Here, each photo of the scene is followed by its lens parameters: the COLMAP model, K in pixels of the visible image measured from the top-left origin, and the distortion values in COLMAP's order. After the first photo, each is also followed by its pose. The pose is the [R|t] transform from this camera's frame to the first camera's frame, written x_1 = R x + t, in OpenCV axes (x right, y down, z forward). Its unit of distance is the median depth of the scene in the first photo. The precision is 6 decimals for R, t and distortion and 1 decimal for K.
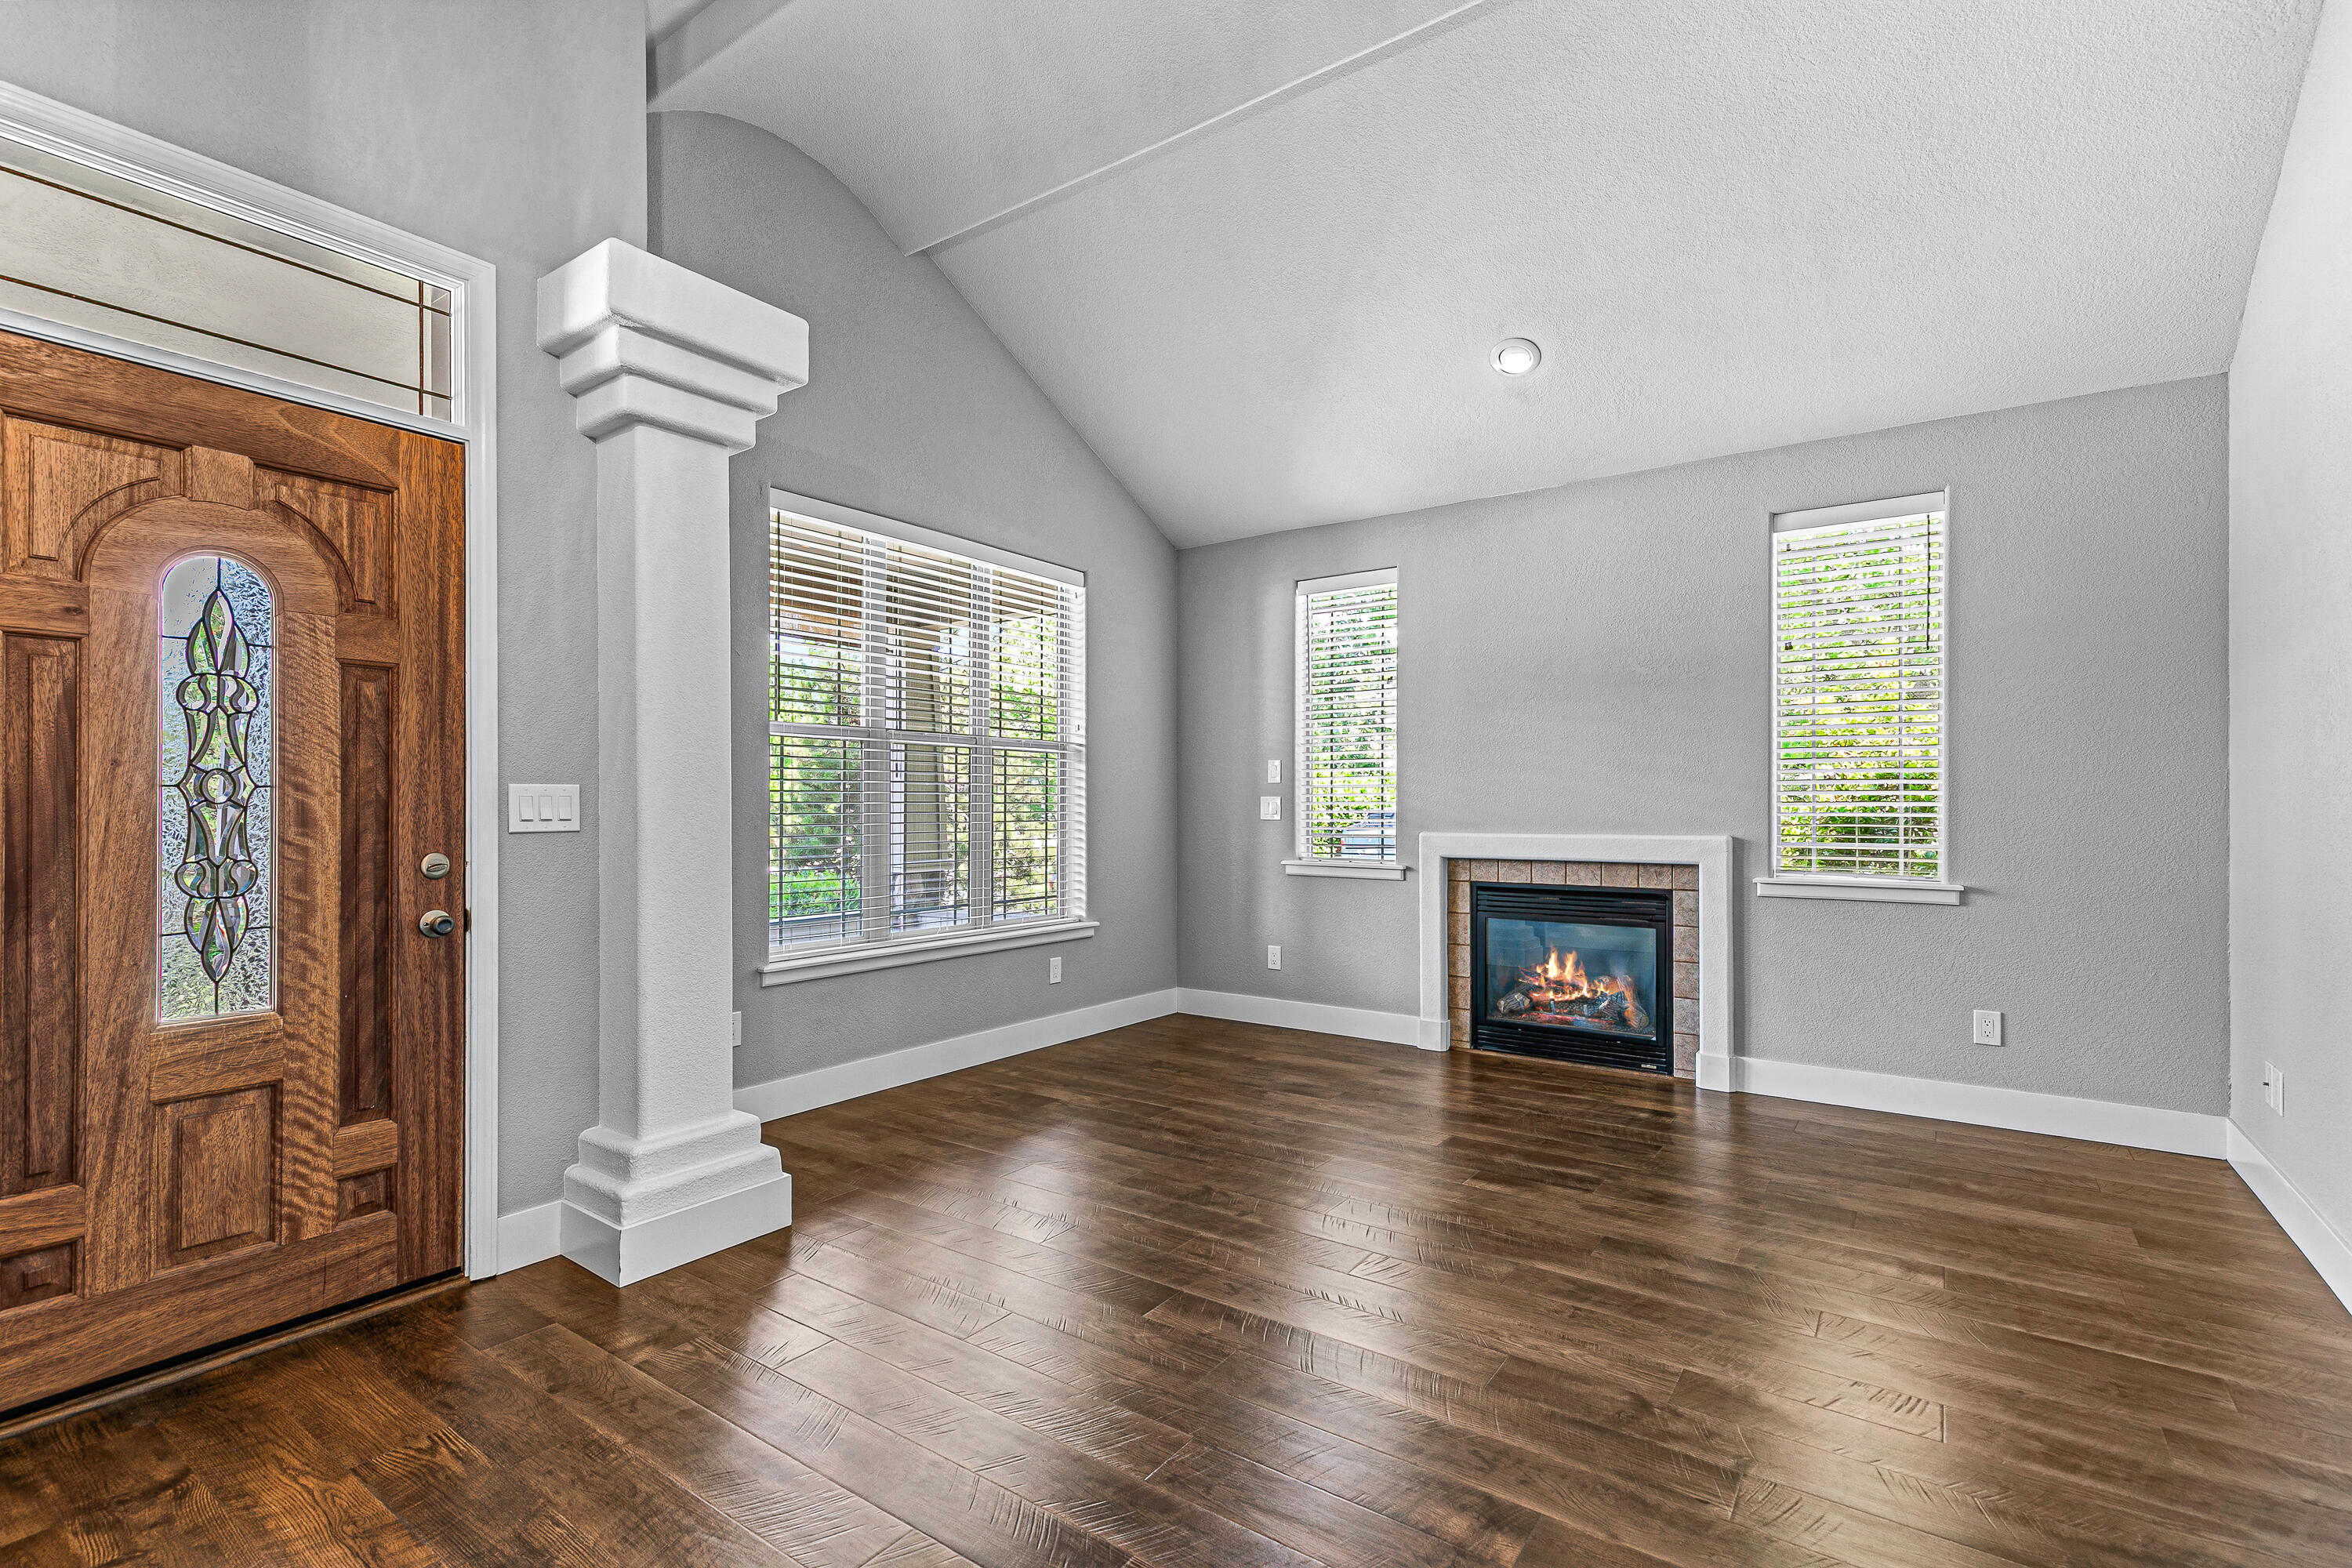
lens RADIAL K [[1068.4, 0, 1176.7], [0, 1068.4, 801.0], [0, 0, 1]] dist [0.006122, -0.000610]
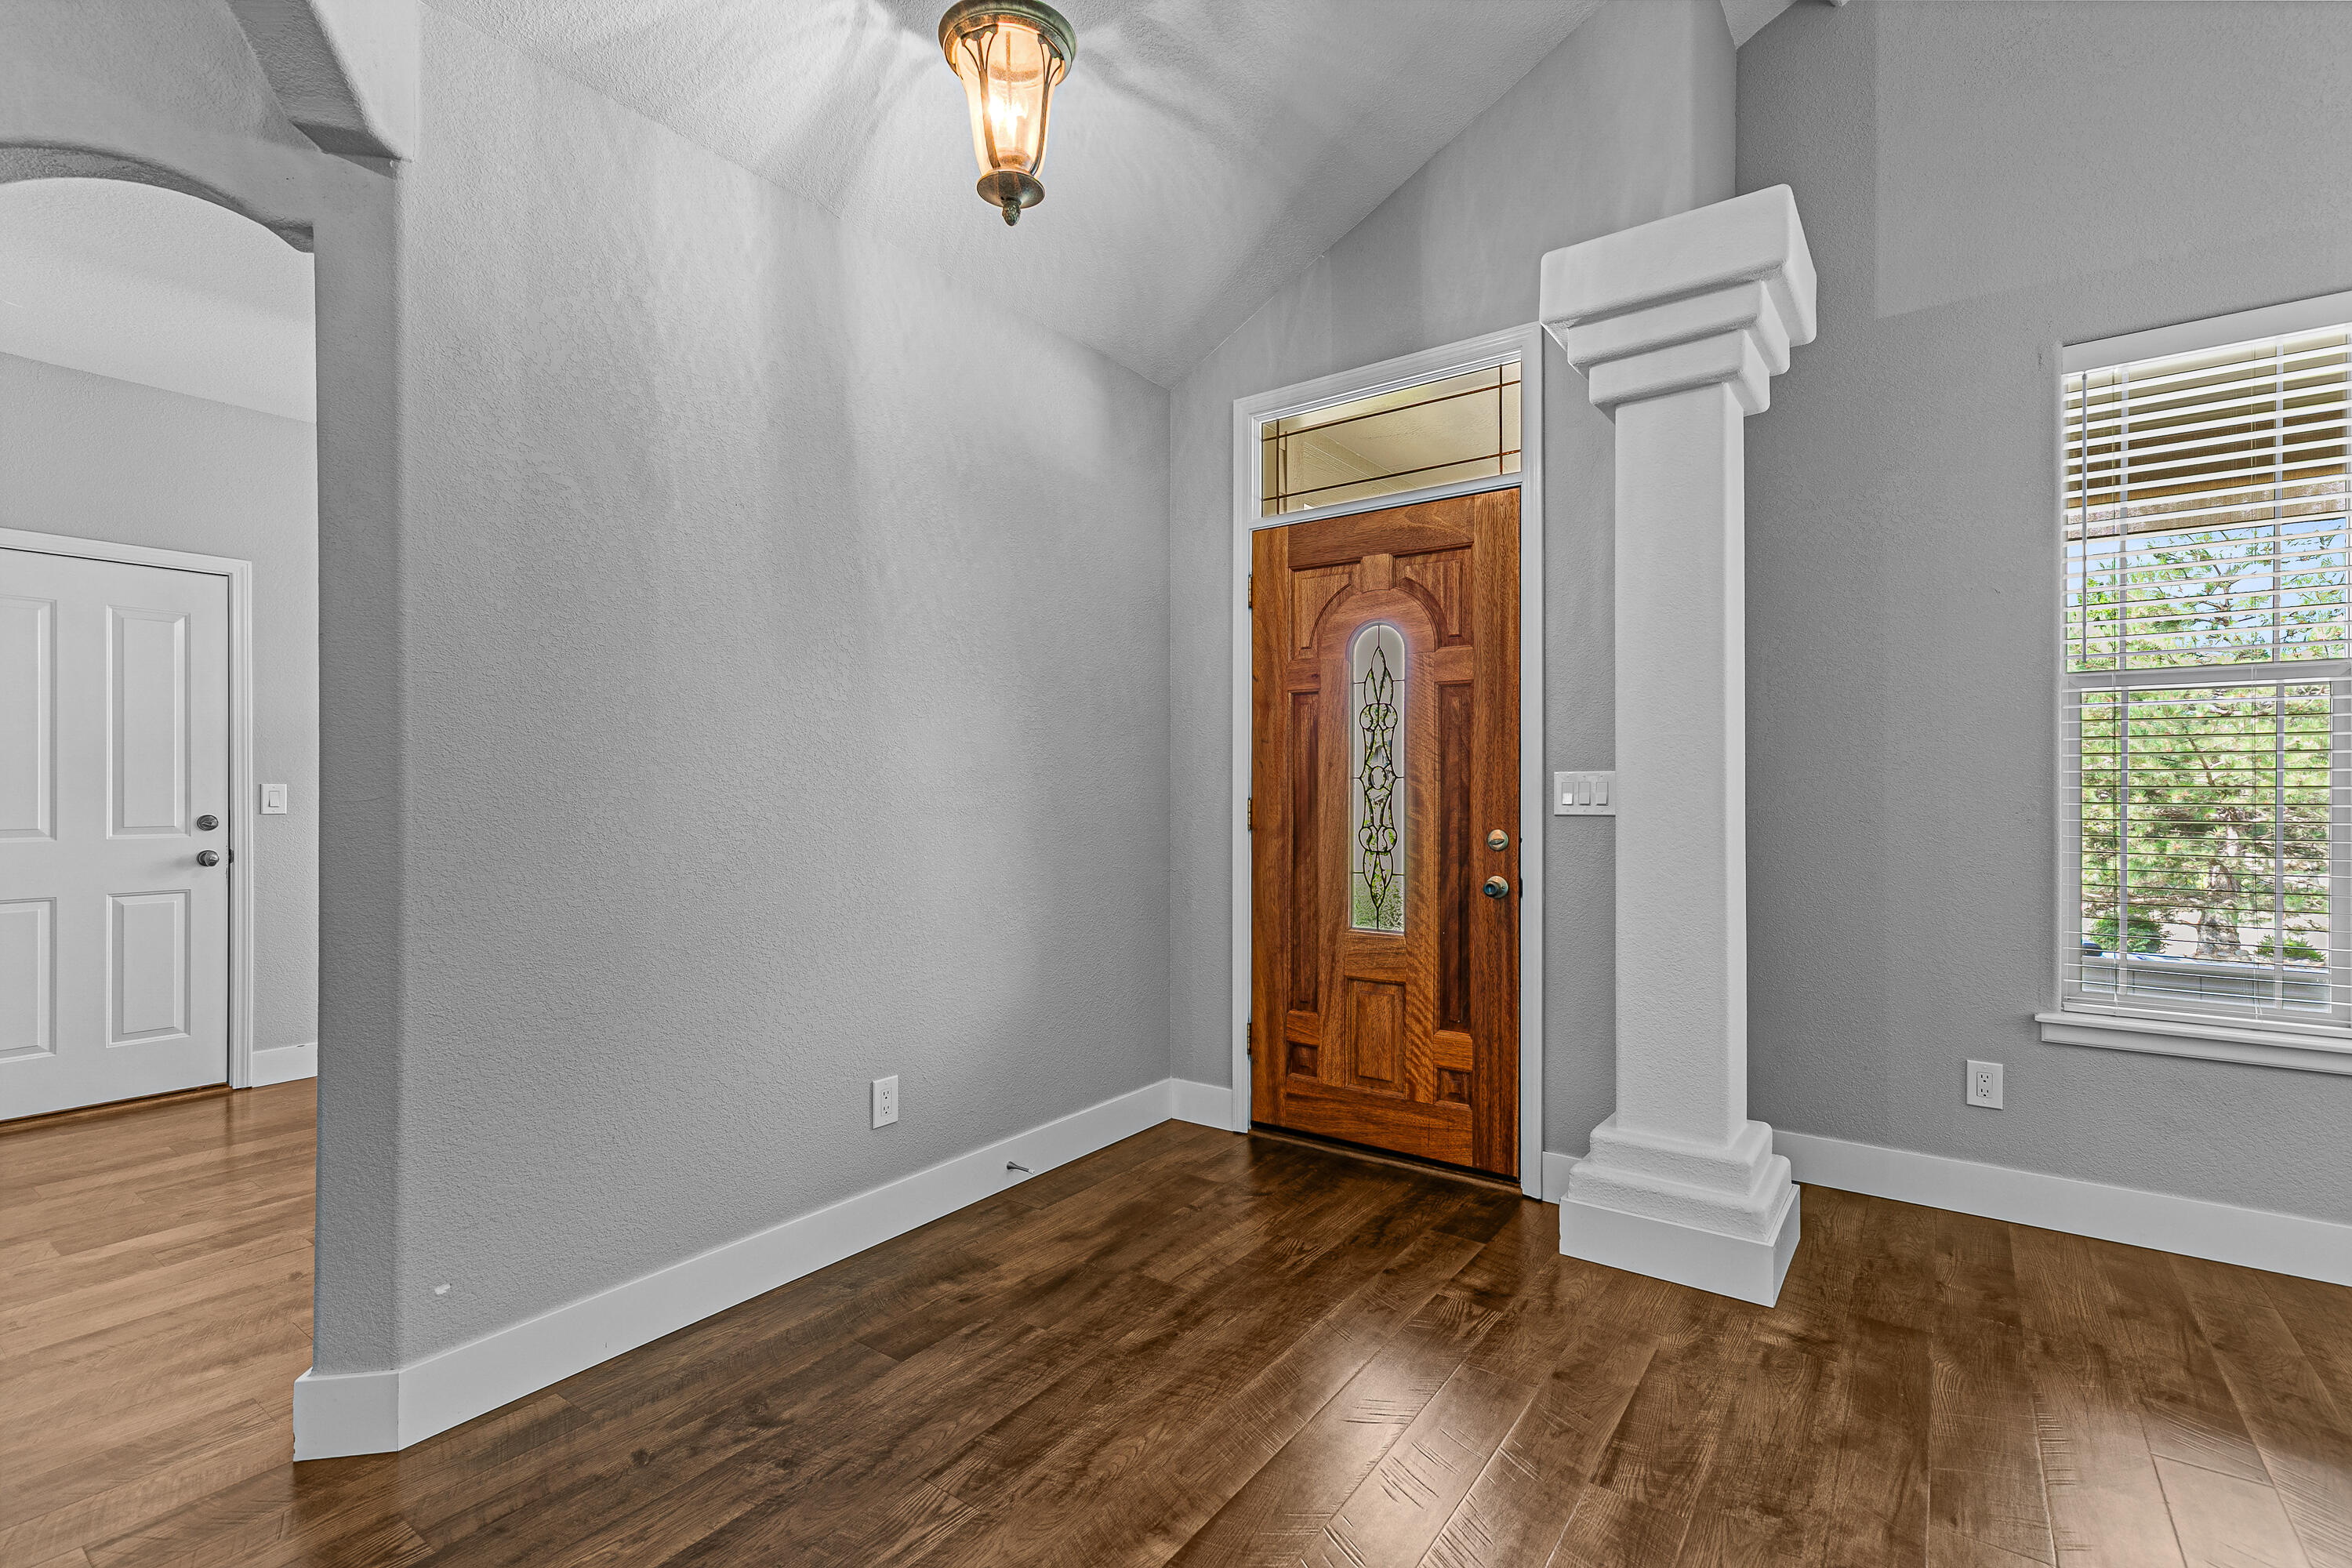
lens RADIAL K [[1076.2, 0, 1222.6], [0, 1076.2, 787.3], [0, 0, 1]] dist [0.000576, -0.000263]
pose [[-0.004430, -0.001263, -0.999989, 0.563648], [0.001926, 0.999997, -0.001271, 0.001129], [0.999988, -0.001932, -0.004428, 0.719783]]
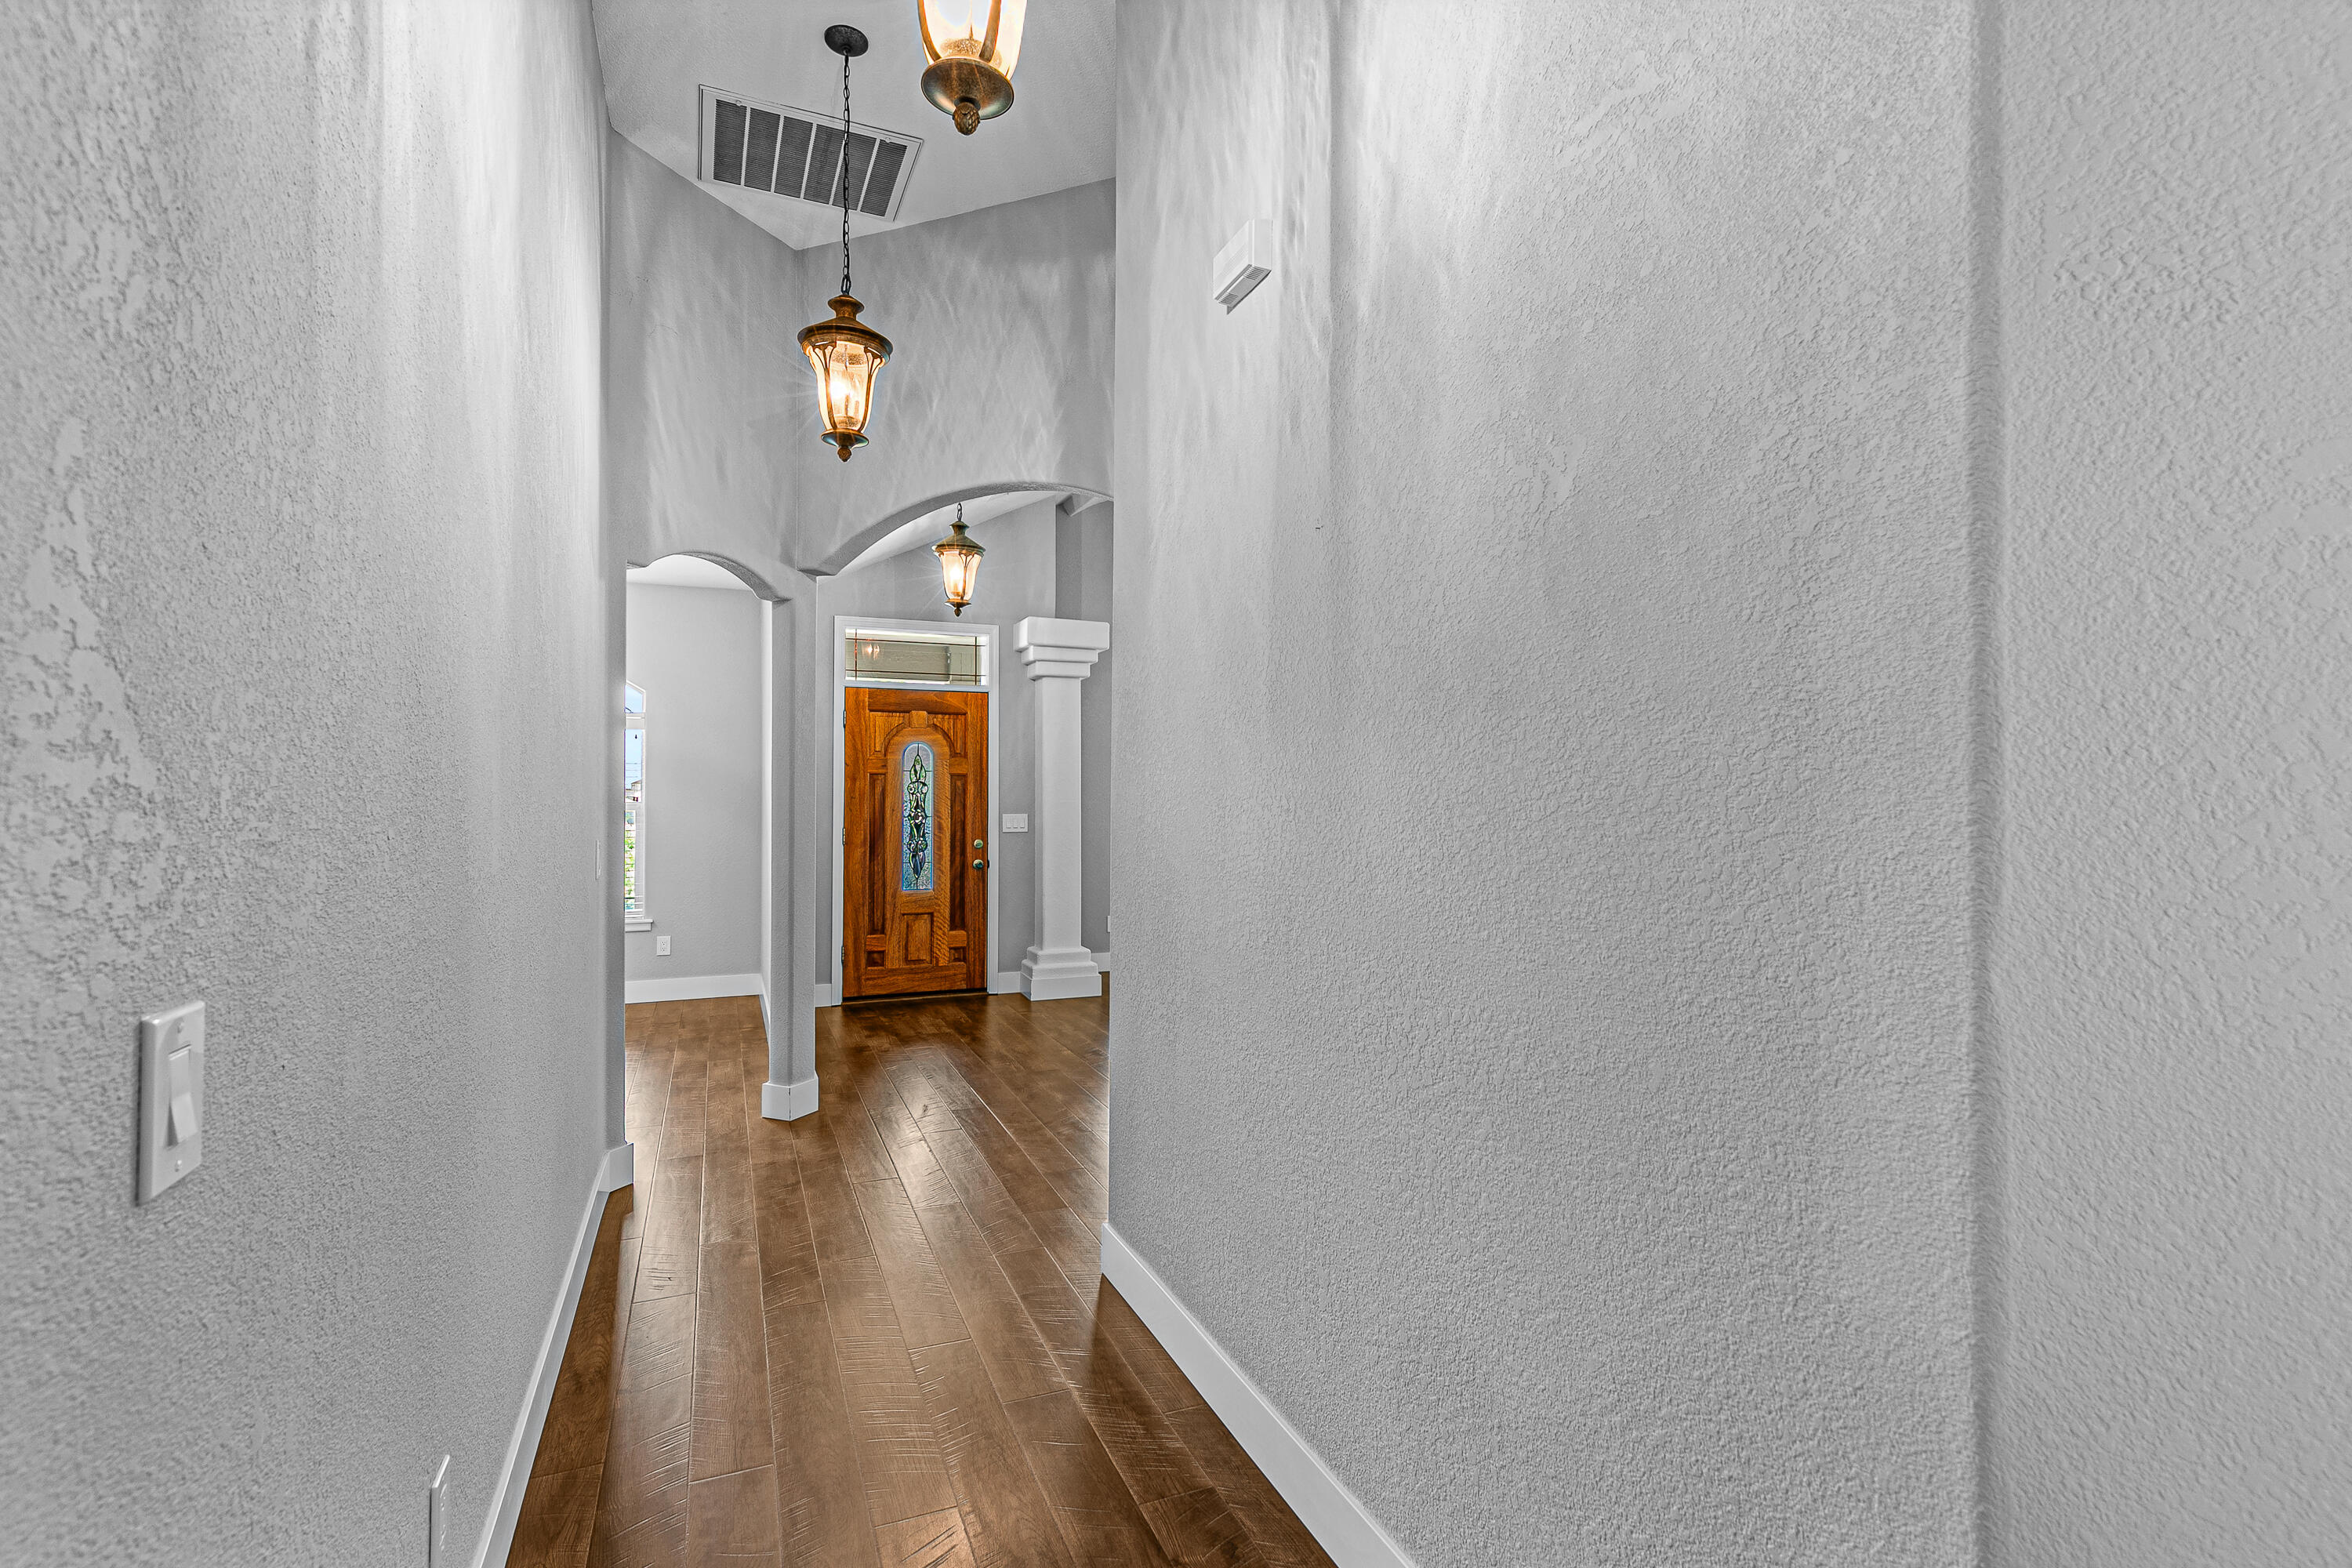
lens RADIAL K [[1088.9, 0, 1272.1], [0, 1088.9, 793.0], [0, 0, 1]] dist [0.002912, -0.000229]
pose [[0.882457, 0.003778, -0.470378, 1.400047], [-0.003638, 0.999993, 0.001207, -0.083600], [0.470379, 0.000646, 0.882464, -1.221427]]
